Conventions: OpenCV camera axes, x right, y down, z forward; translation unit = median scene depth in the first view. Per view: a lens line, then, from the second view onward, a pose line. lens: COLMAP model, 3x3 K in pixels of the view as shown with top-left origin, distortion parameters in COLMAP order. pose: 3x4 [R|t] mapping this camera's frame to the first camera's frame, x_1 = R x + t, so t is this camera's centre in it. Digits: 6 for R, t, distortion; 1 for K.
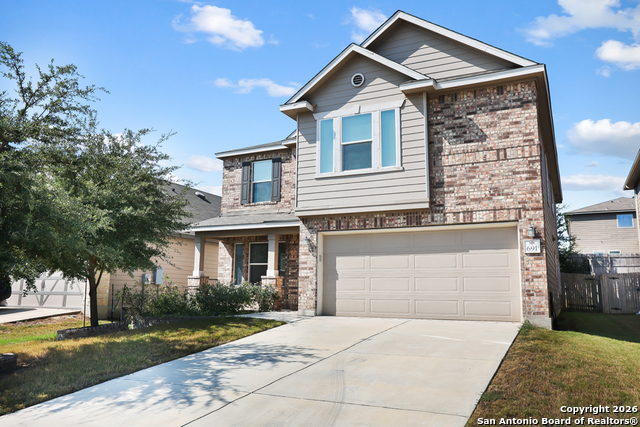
lens RADIAL K [[533.7, 0, 319.5], [0, 533.7, 212.2], [0, 0, 1]] dist [0.005385, 0.001197]
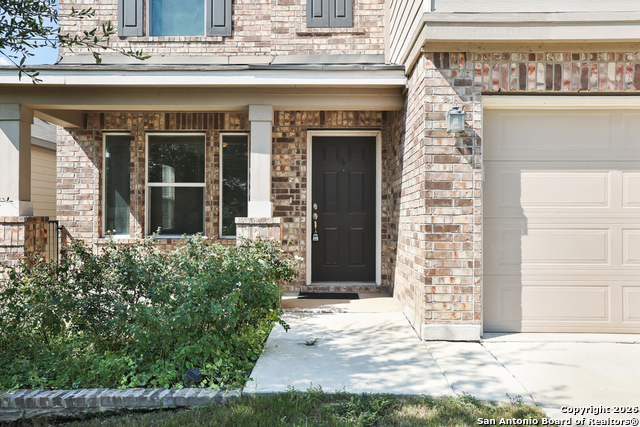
lens RADIAL K [[484.2, 0, 321.3], [0, 484.2, 216.3], [0, 0, 1]] dist [-0.000908, 0.003064]
pose [[0.887250, -0.014087, 0.461073, -0.211972], [-0.060345, 0.987399, 0.146290, 0.065989], [-0.457324, -0.157619, 0.875220, 0.682078]]
